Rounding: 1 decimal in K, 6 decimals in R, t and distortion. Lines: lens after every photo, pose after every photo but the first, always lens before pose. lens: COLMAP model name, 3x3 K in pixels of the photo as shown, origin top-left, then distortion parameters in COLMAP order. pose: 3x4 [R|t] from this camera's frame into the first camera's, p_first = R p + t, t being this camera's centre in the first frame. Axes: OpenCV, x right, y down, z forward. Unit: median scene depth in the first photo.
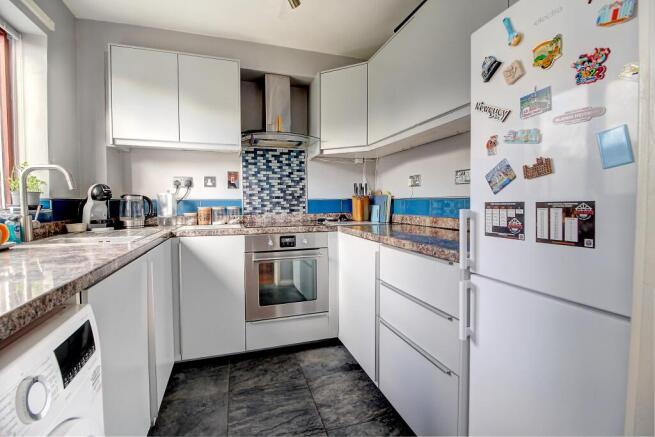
lens RADIAL K [[307.5, 0, 328.6], [0, 307.5, 212.9], [0, 0, 1]] dist [-0.002987, -0.001277]
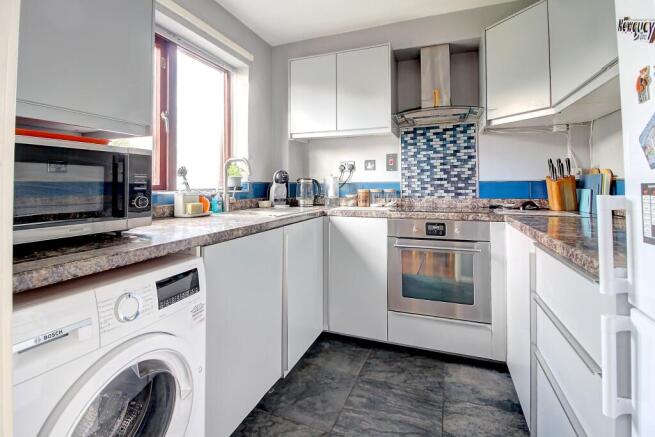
lens RADIAL K [[321.0, 0, 314.9], [0, 321.0, 177.7], [0, 0, 1]] dist [0.000985, -0.000601]
pose [[0.767259, -0.014651, -0.641170, 0.196028], [-0.022458, 0.998512, -0.049691, -0.000960], [0.640944, 0.052525, 0.765788, 0.067951]]
